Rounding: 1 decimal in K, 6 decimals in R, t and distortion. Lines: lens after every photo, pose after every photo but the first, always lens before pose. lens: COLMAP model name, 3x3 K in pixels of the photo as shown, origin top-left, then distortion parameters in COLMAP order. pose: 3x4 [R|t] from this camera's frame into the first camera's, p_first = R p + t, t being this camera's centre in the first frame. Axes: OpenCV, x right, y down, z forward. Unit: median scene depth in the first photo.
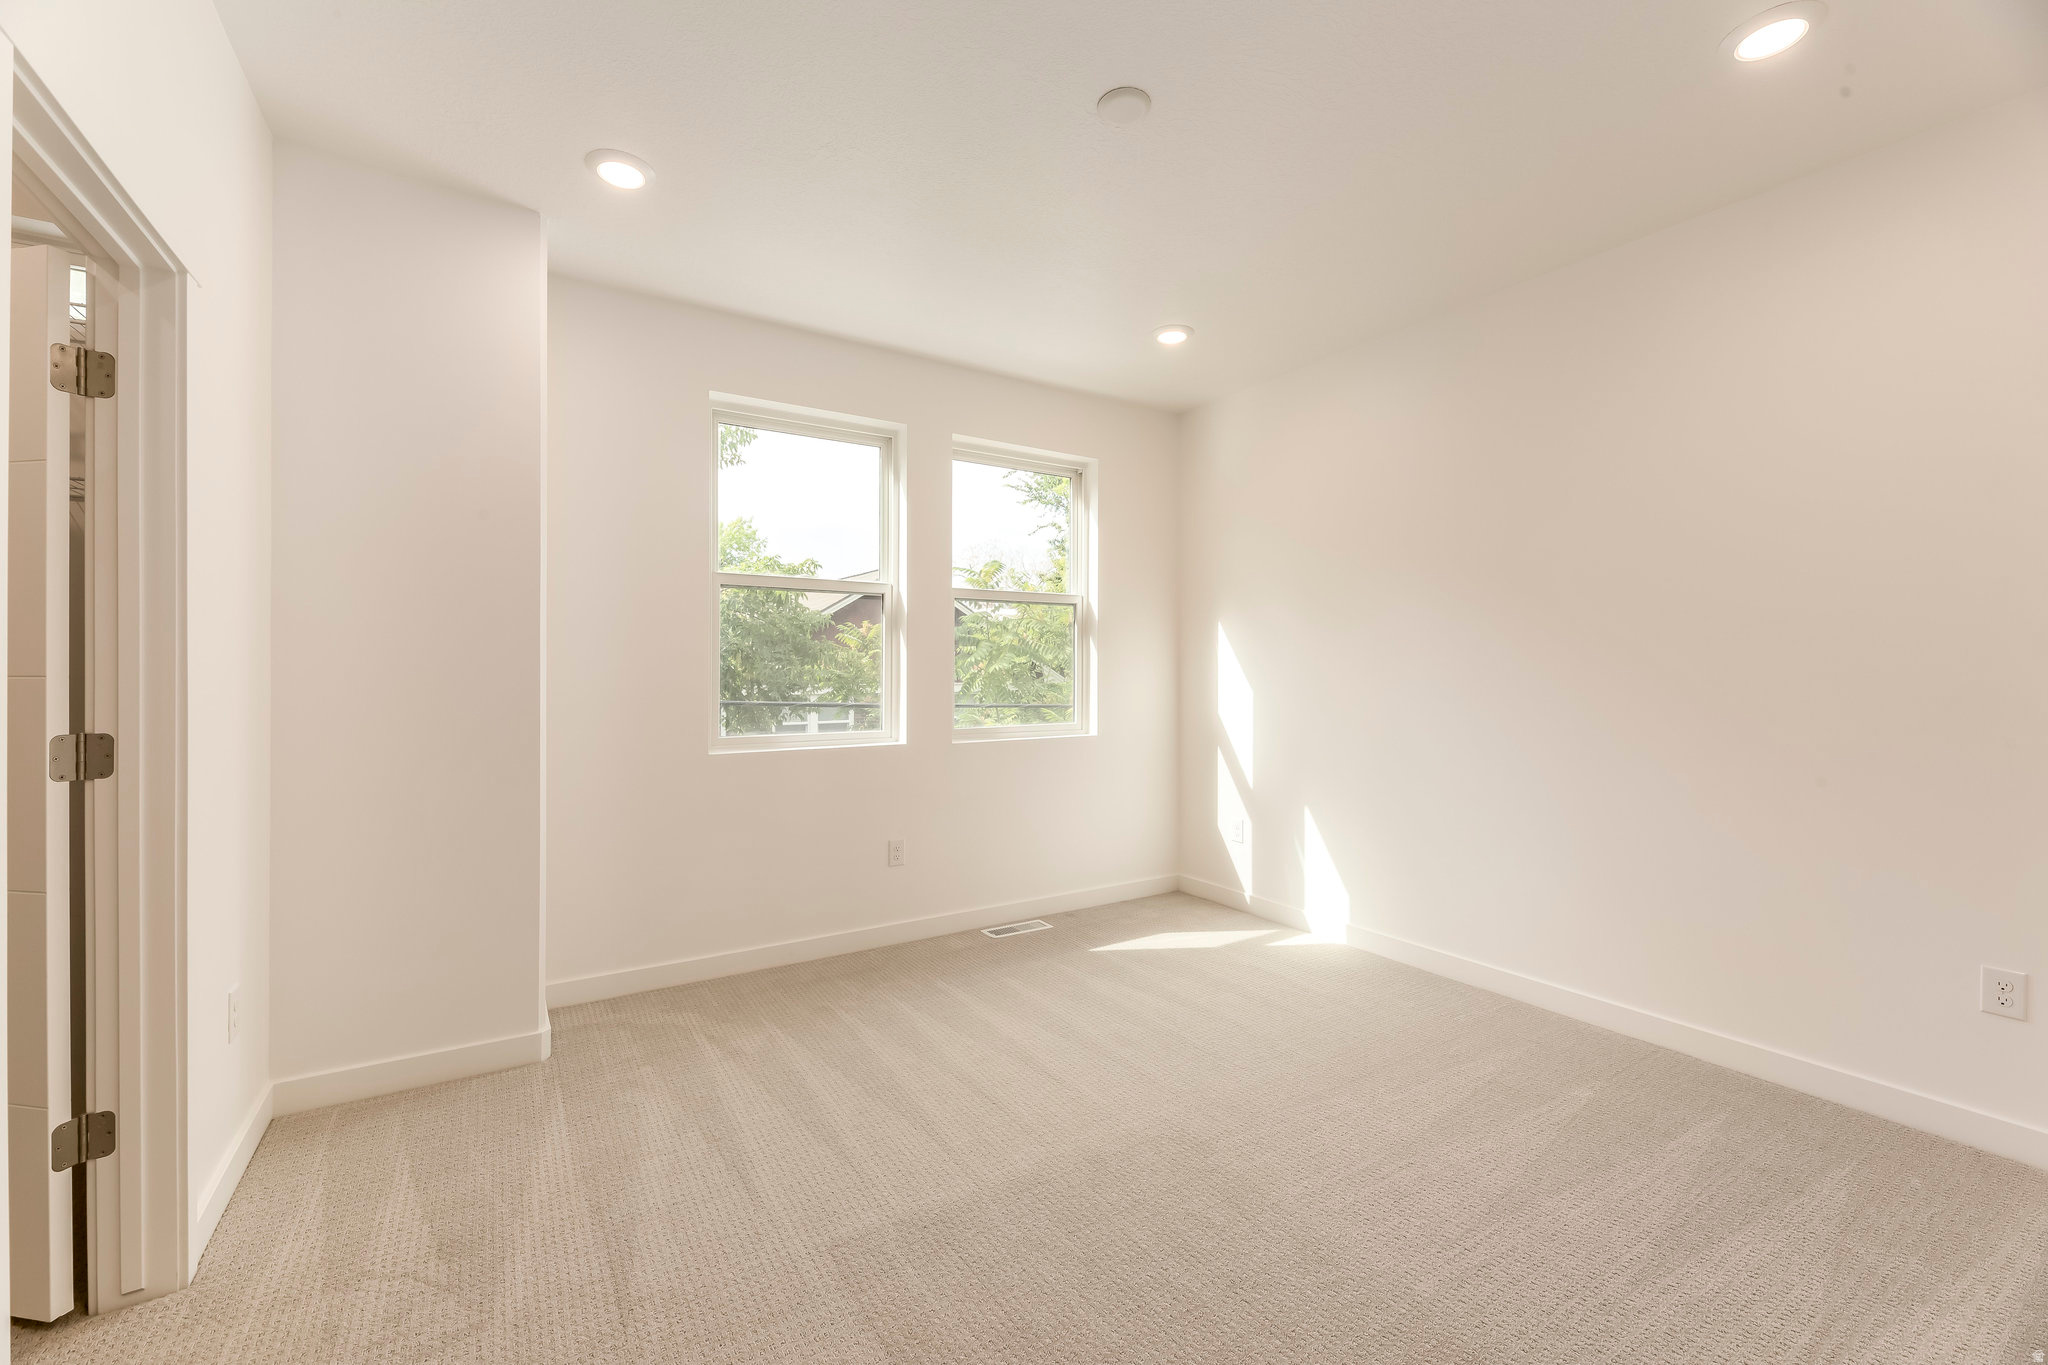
lens RADIAL K [[832.5, 0, 1019.9], [0, 832.5, 669.2], [0, 0, 1]] dist [0.004393, -0.002183]
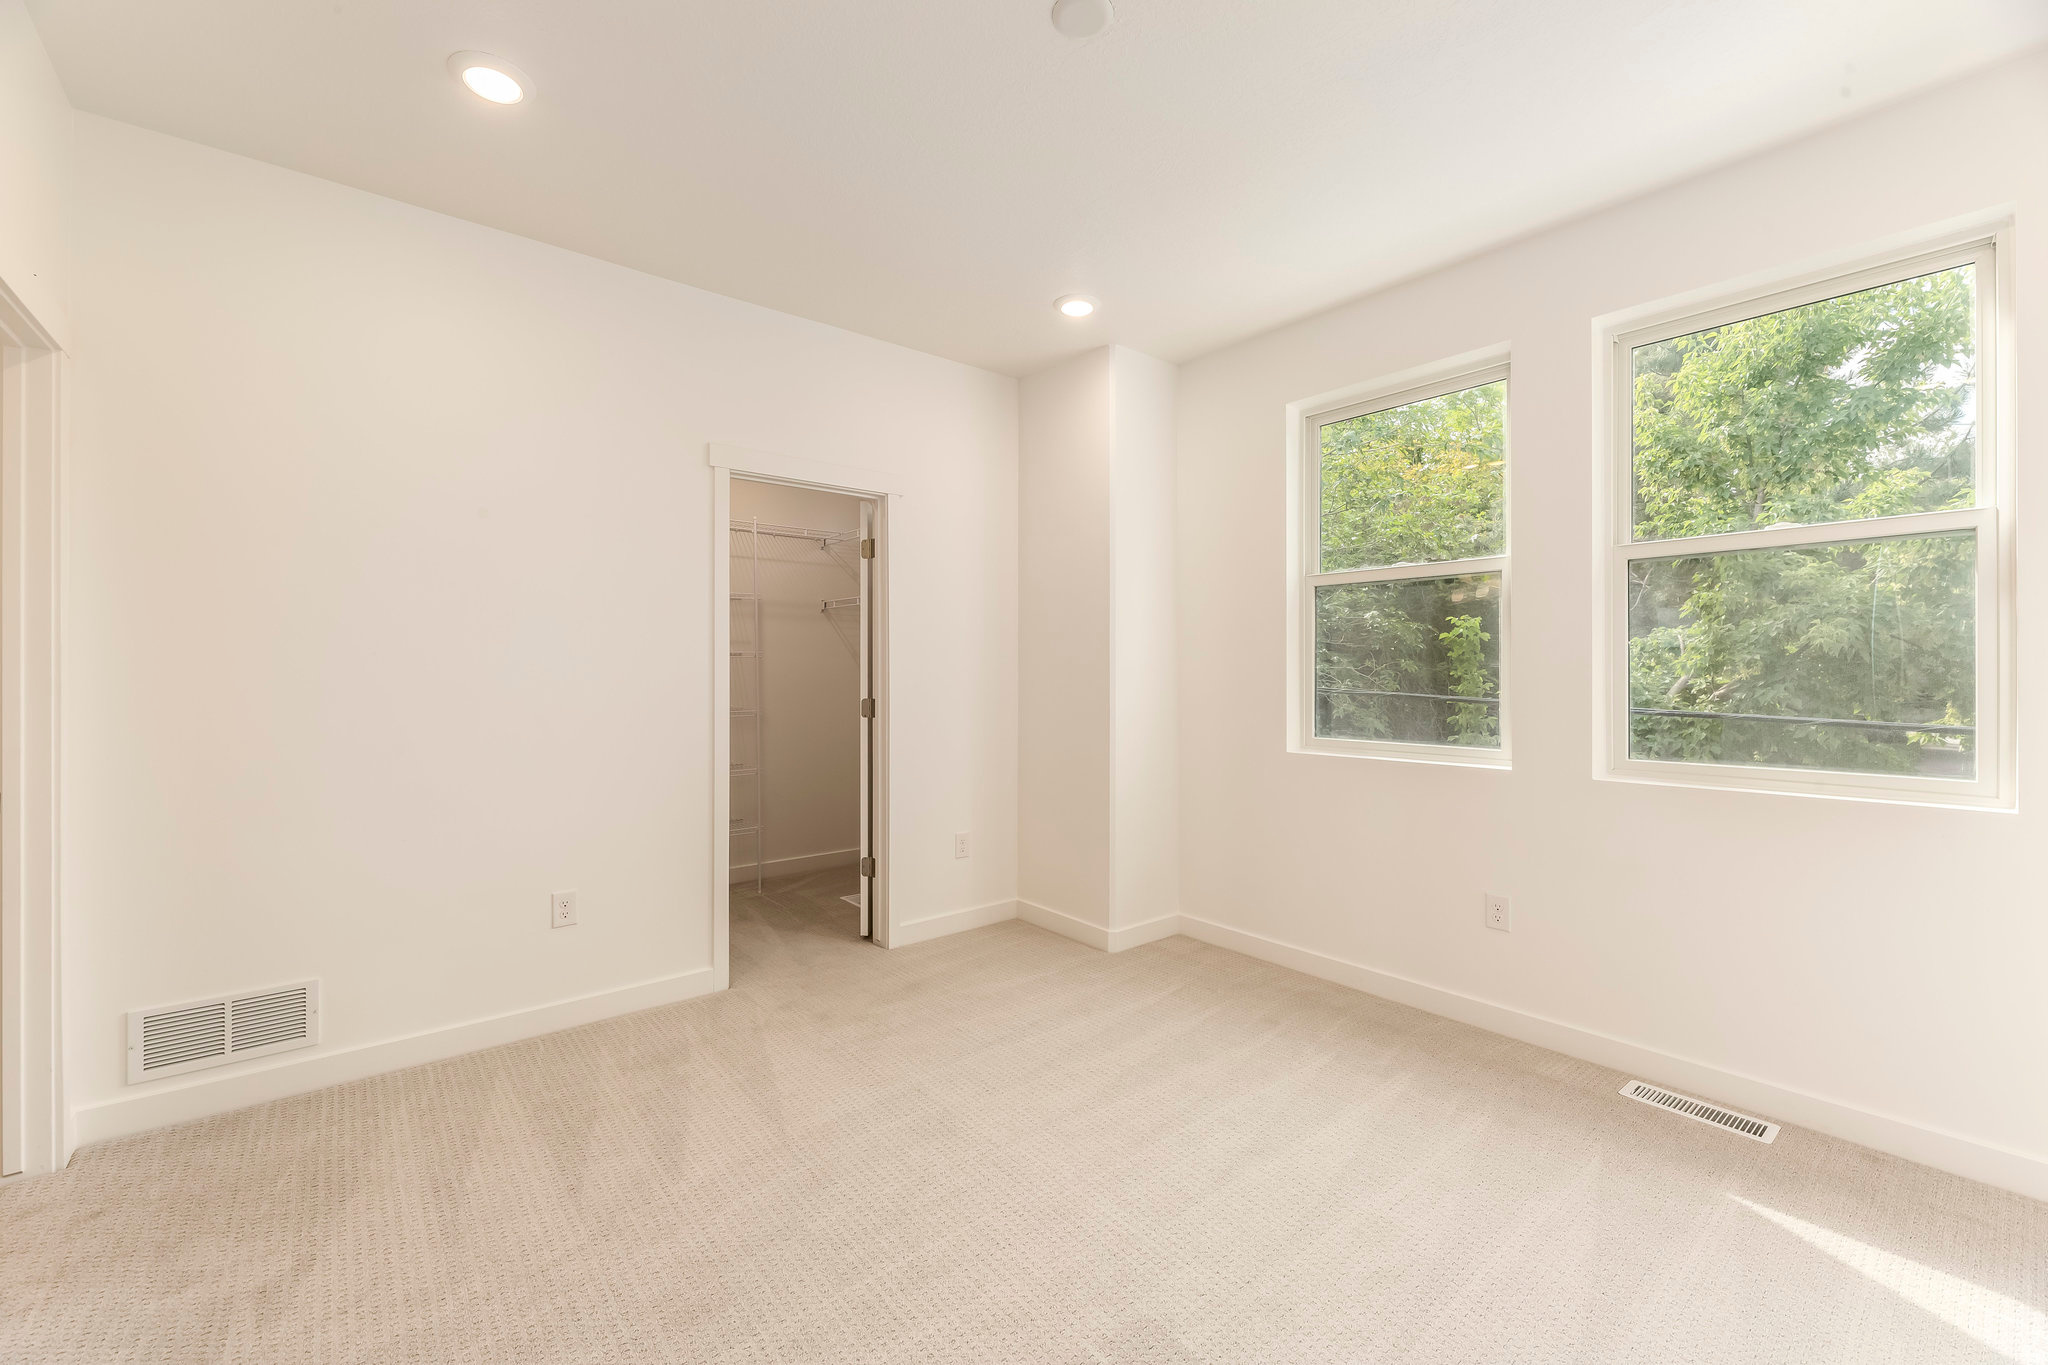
lens RADIAL K [[832.5, 0, 1022.2], [0, 832.5, 671.4], [0, 0, 1]] dist [0.004393, -0.002183]
pose [[0.149172, 0.006749, -0.988788, 0.560703], [-0.010299, 0.999933, 0.005271, 0.002047], [0.988758, 0.009397, 0.149231, 0.480206]]
